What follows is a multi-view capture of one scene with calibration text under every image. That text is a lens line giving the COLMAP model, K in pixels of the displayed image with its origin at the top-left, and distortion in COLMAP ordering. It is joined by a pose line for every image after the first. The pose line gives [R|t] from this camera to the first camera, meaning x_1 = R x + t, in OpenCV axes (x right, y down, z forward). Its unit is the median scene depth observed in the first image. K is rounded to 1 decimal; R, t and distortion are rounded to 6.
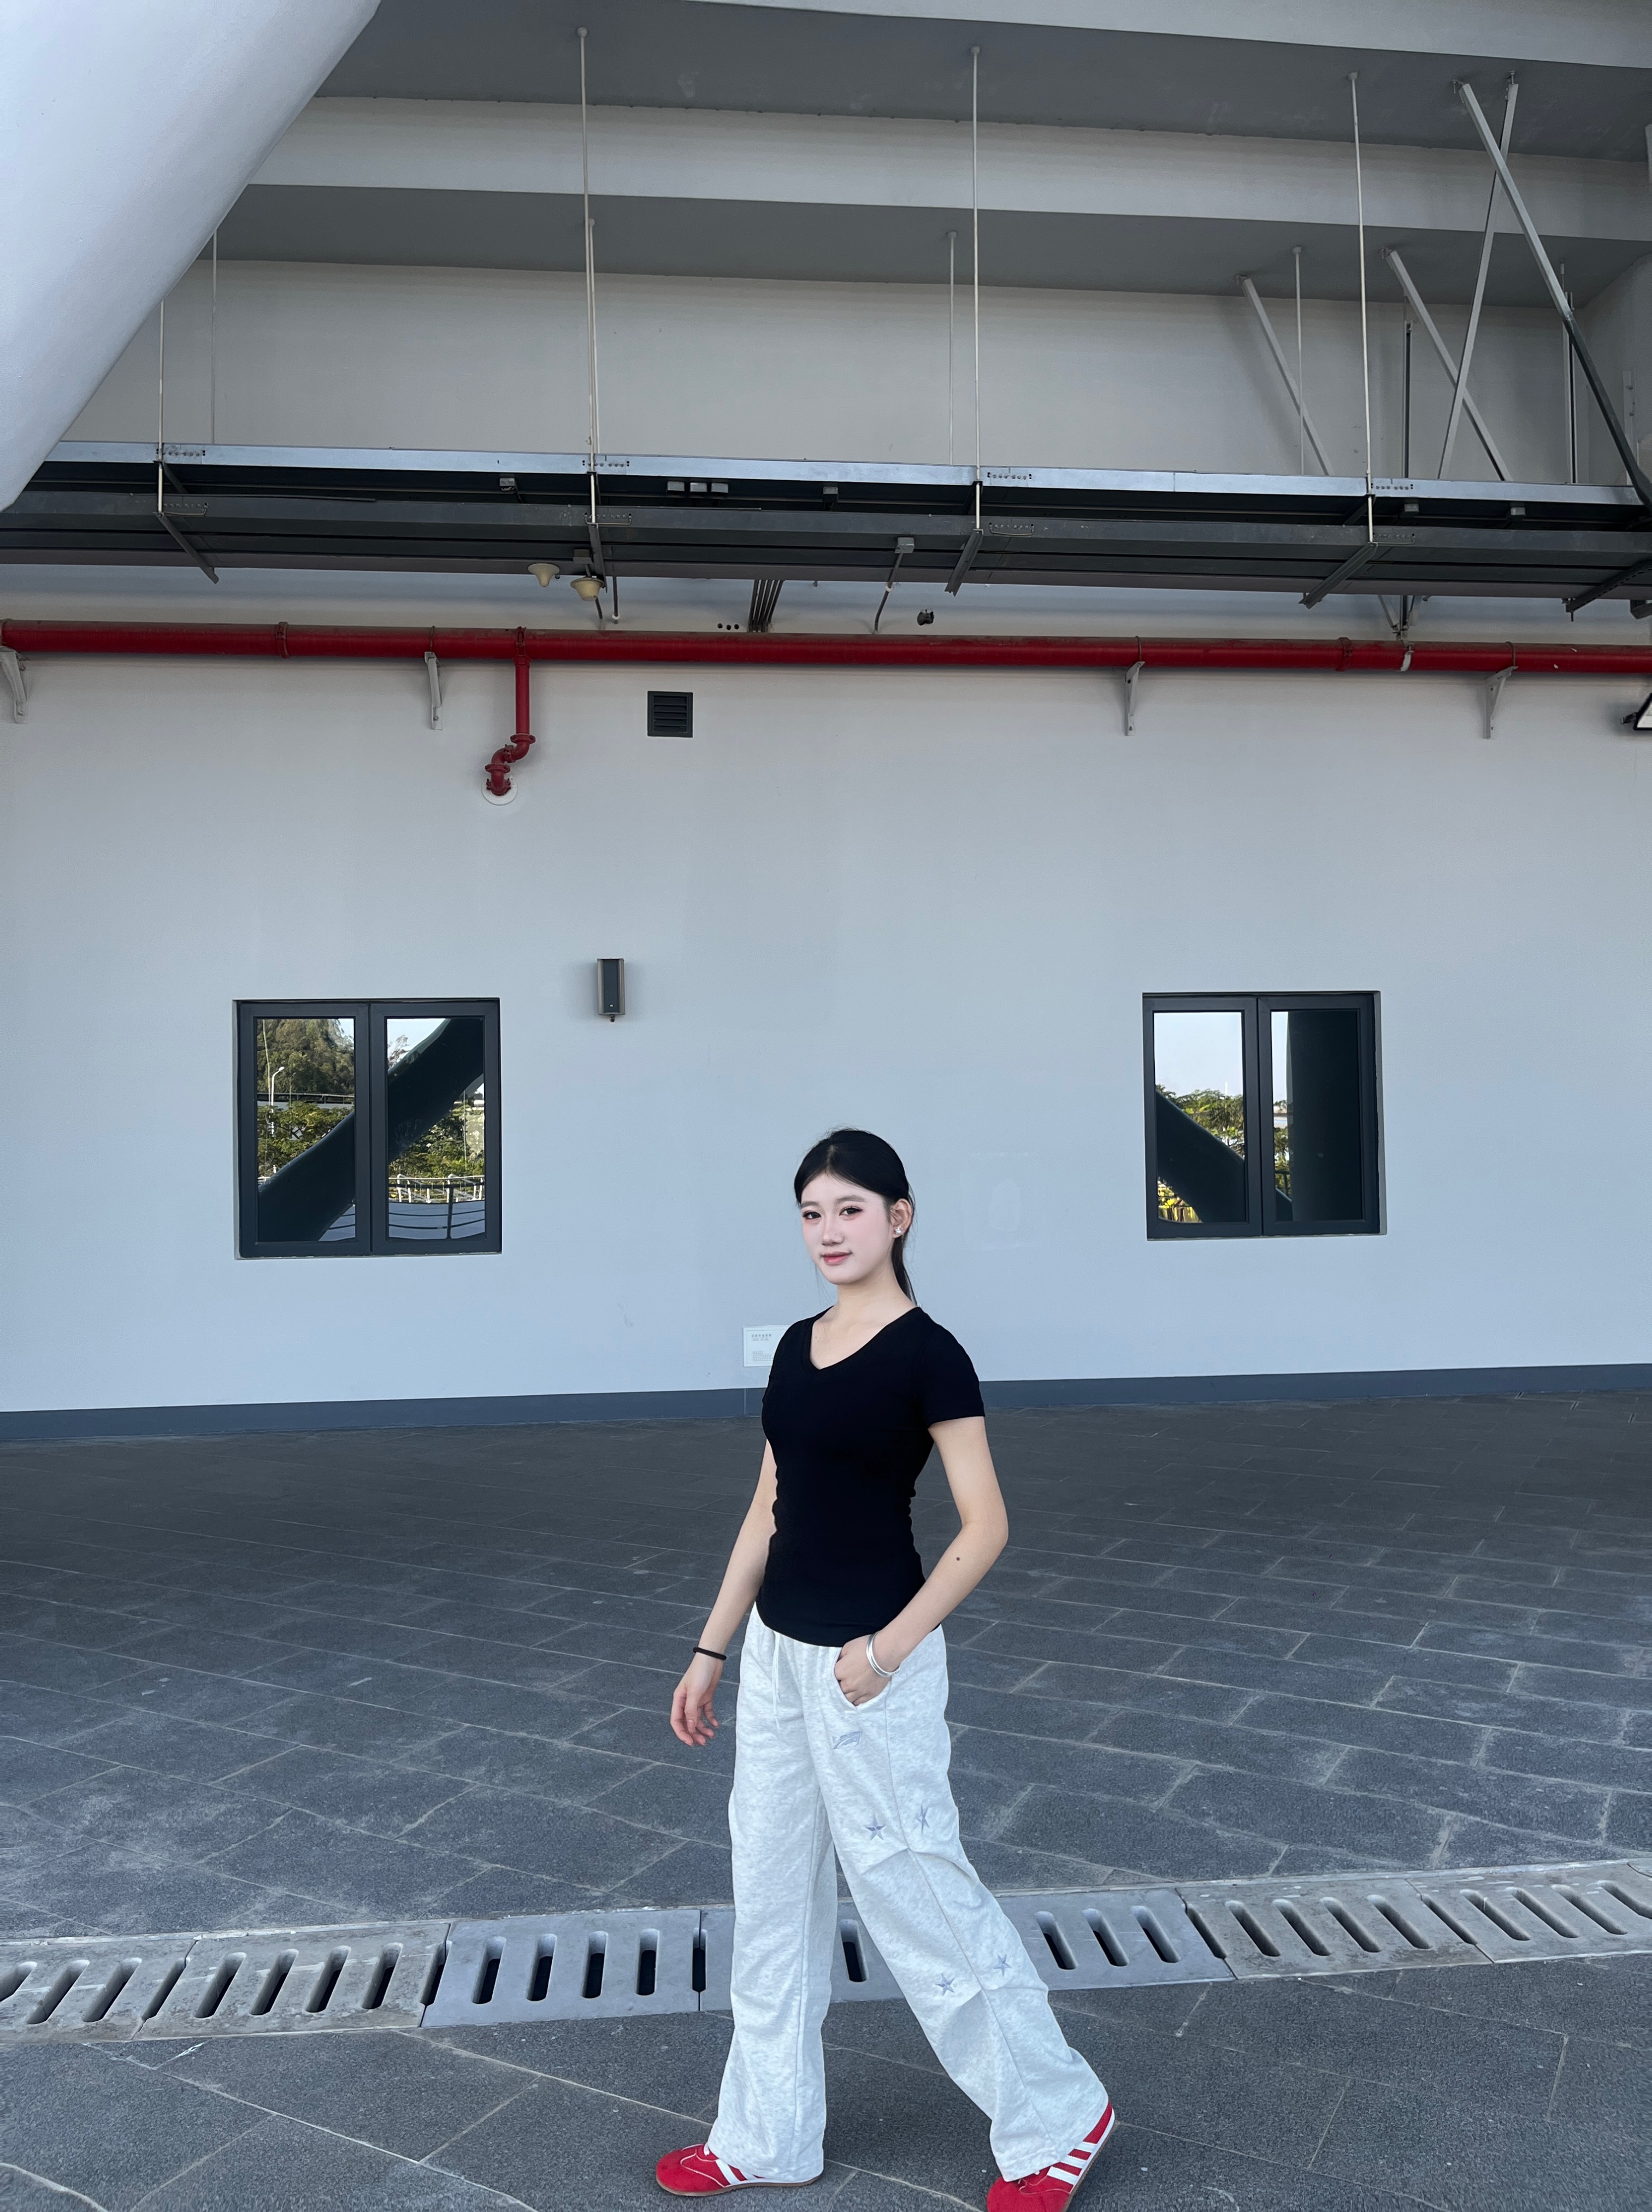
lens RADIAL K [[1674.2, 0, 834.7], [0, 1674.2, 1103.5], [0, 0, 1]] dist [0.030675, -0.007595]
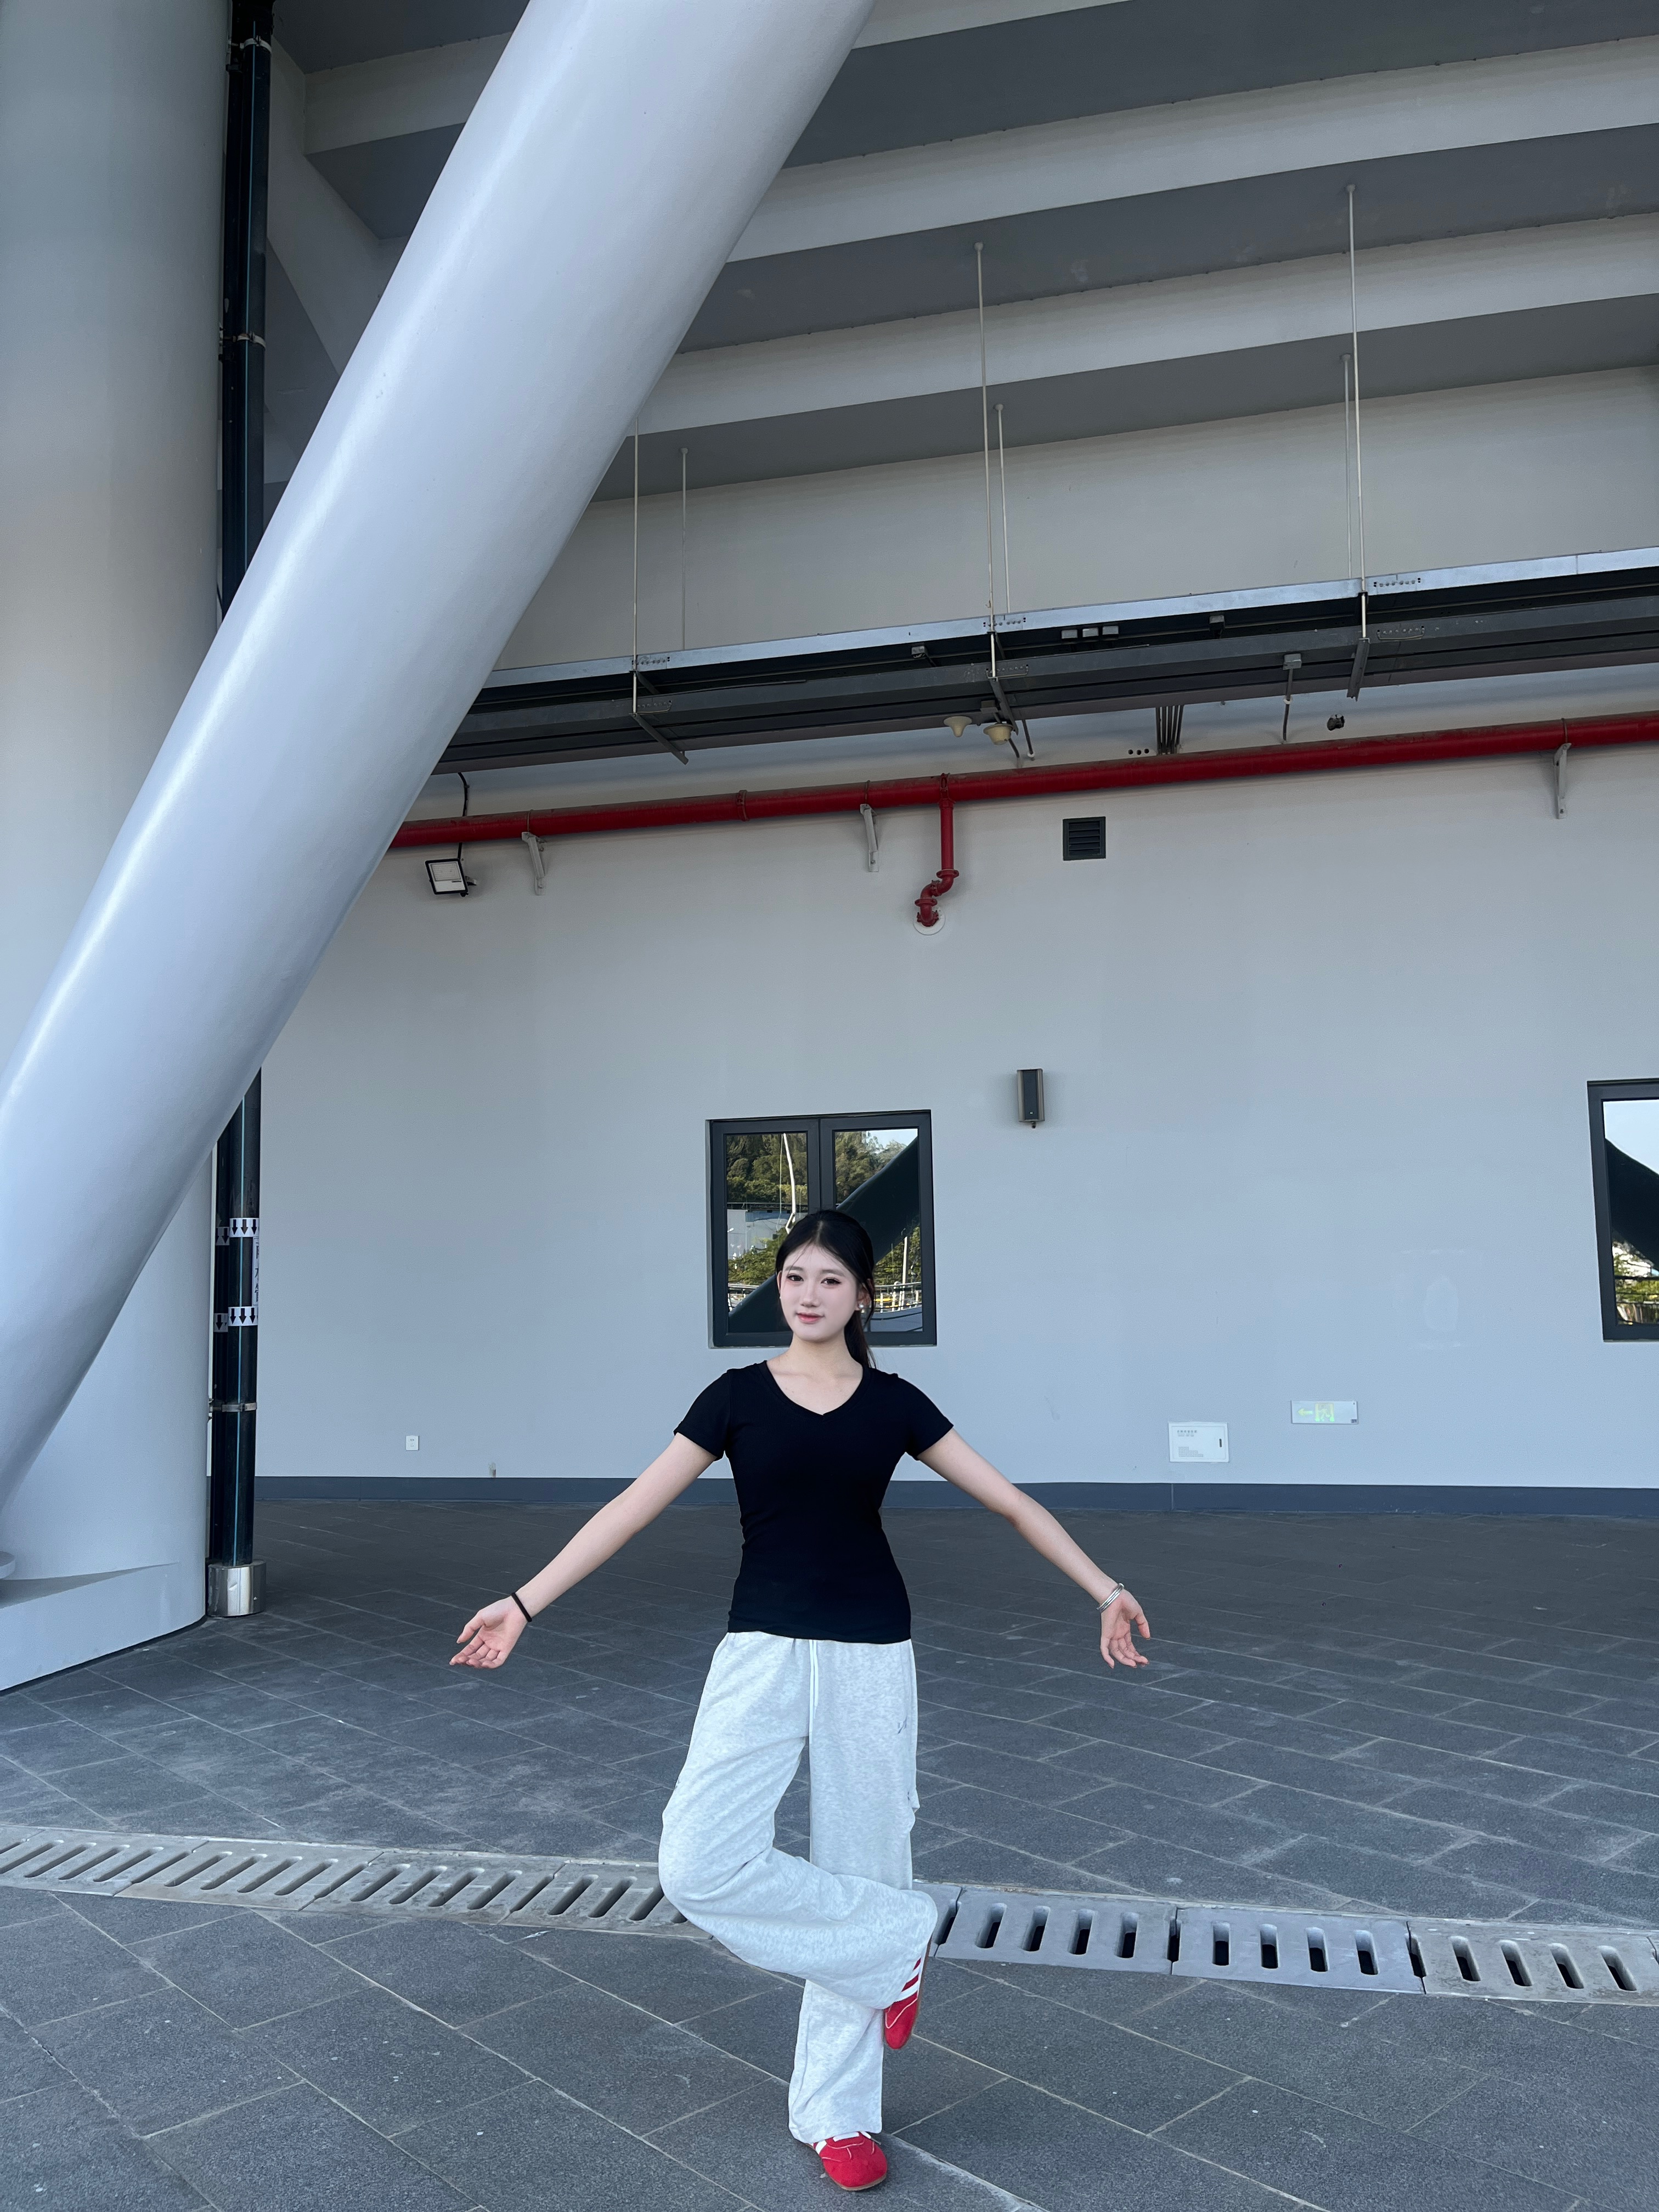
lens RADIAL K [[1681.1, 0, 825.8], [0, 1681.1, 1109.3], [0, 0, 1]] dist [0.070553, -0.104917]
pose [[0.948739, -0.033597, -0.314270, 0.084896], [0.014192, 0.997860, -0.063833, 0.005829], [0.315742, 0.056101, 0.947185, -0.062821]]
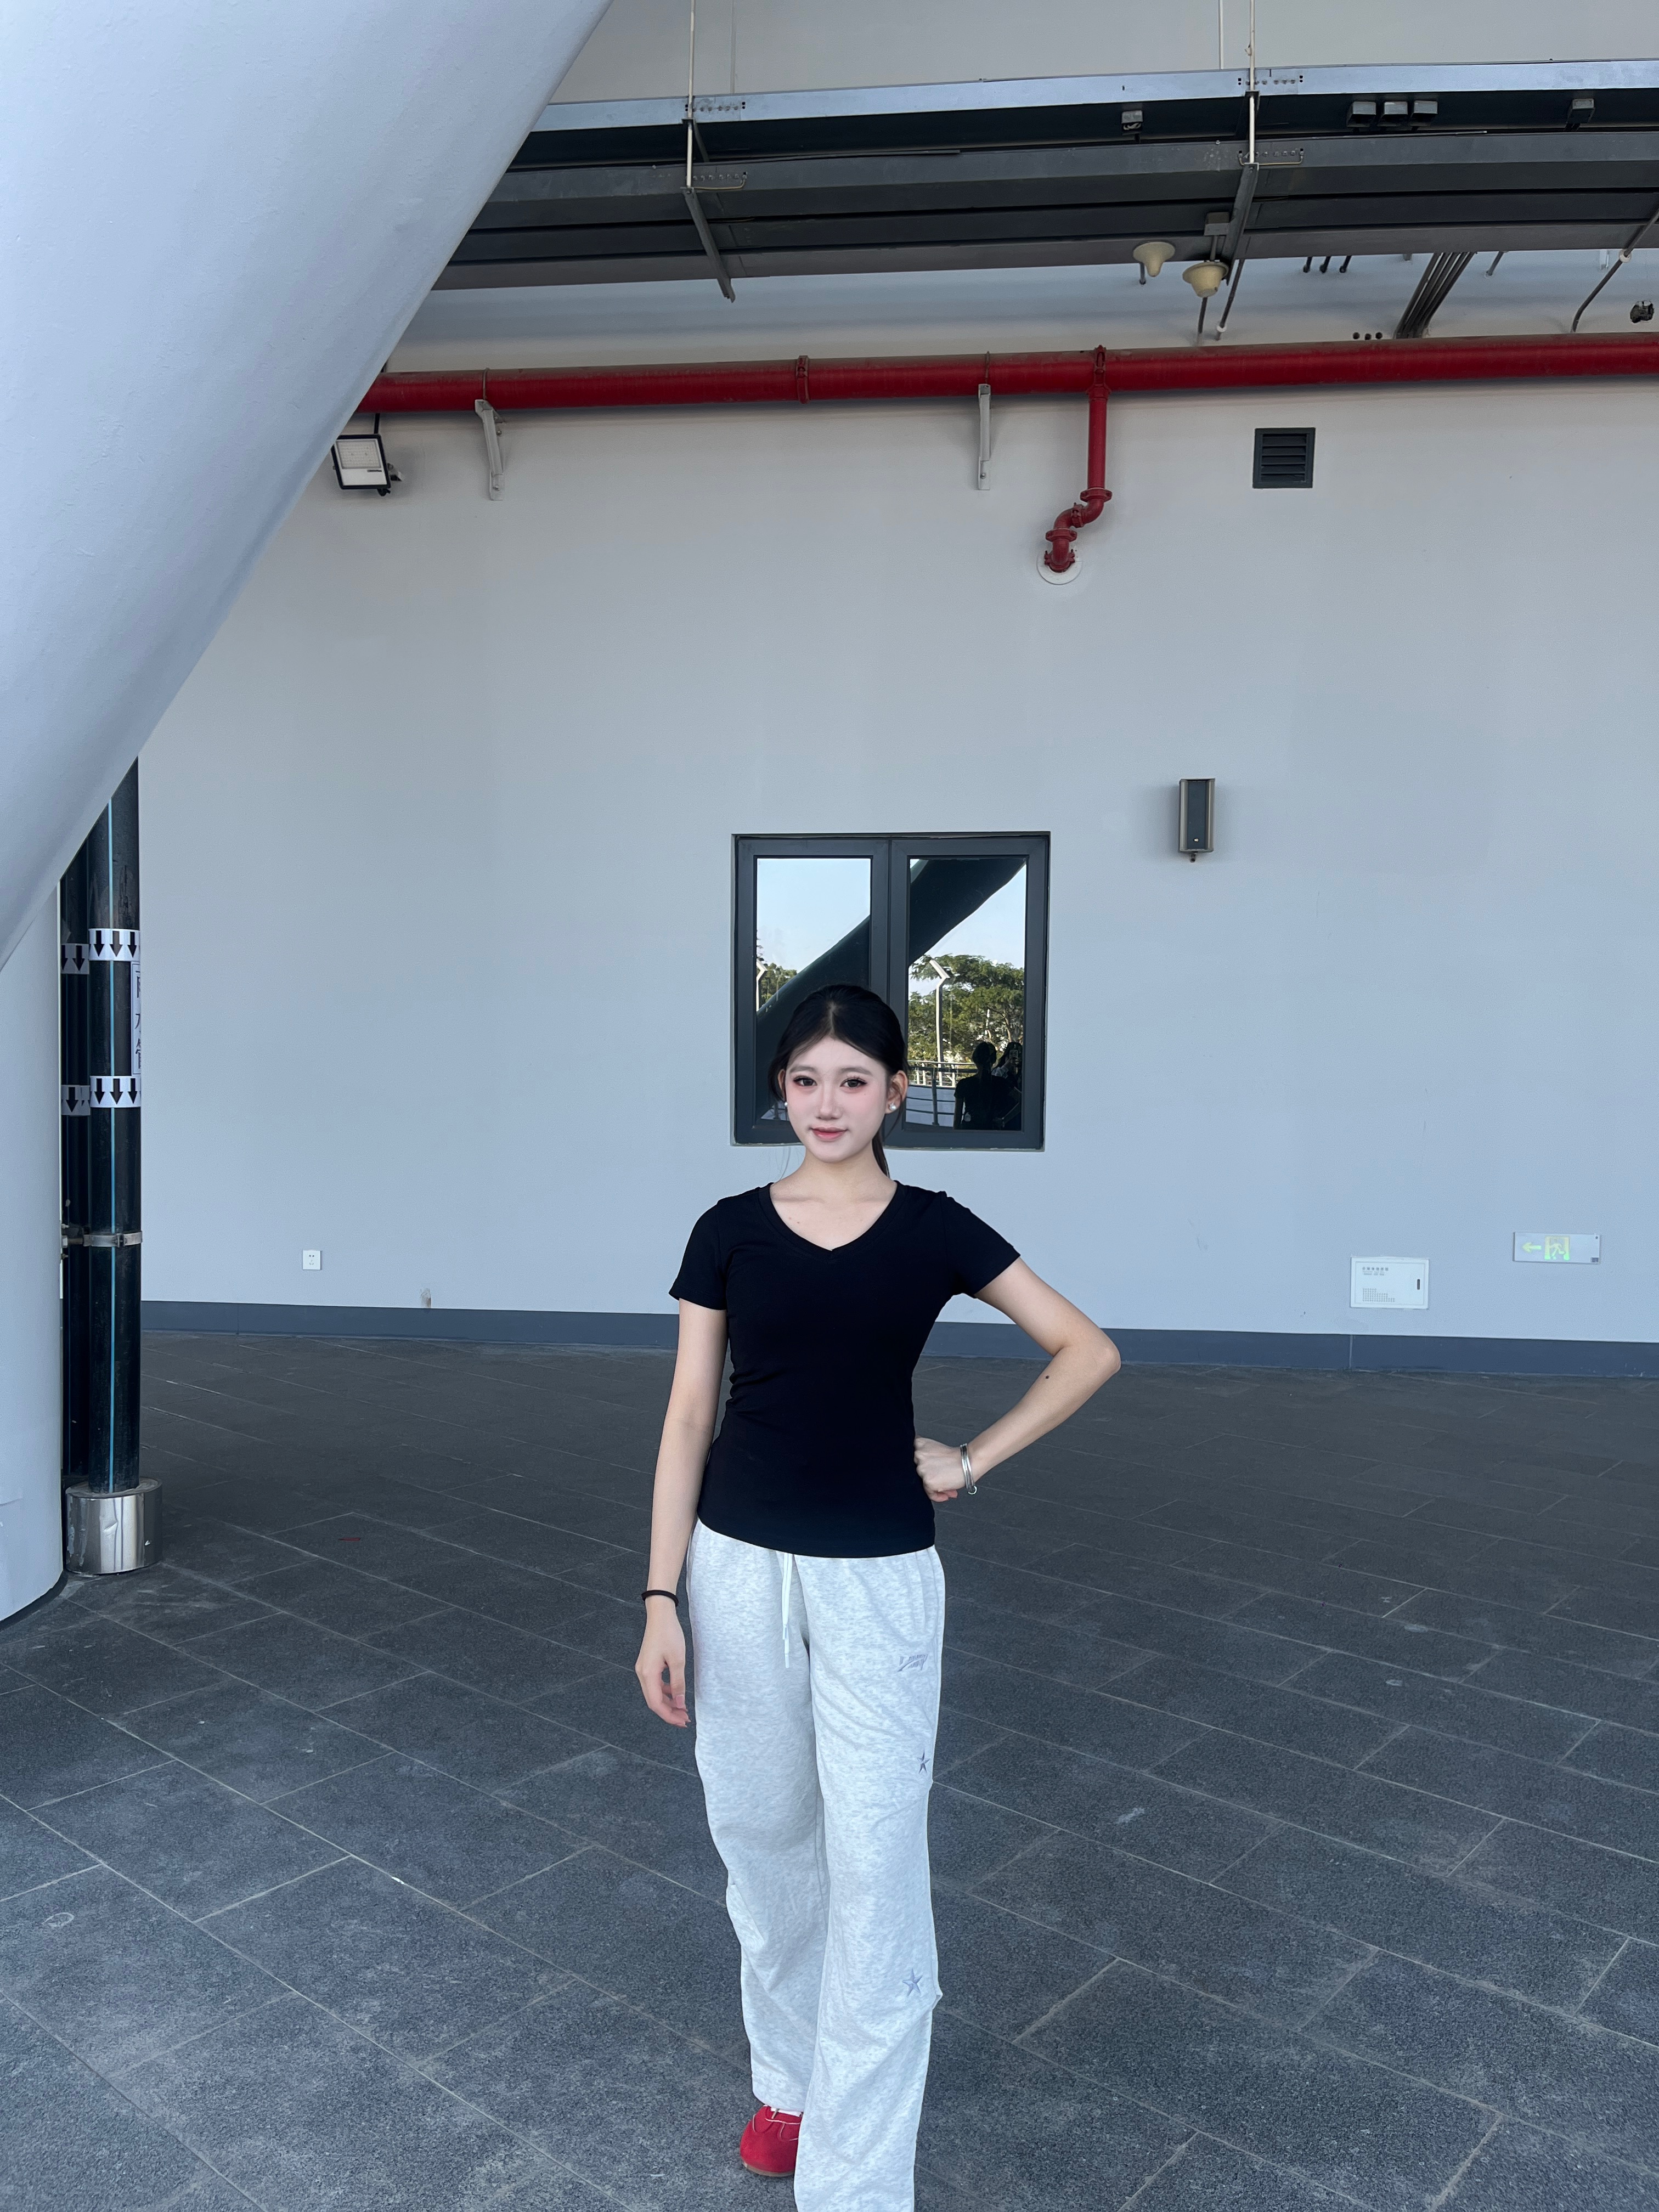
lens RADIAL K [[1681.1, 0, 825.8], [0, 1681.1, 1109.3], [0, 0, 1]] dist [0.070553, -0.104917]
pose [[0.980234, 0.033574, -0.194972, -0.156489], [-0.020269, 0.997352, 0.069838, 0.016211], [0.196800, -0.064506, 0.978319, 0.199390]]
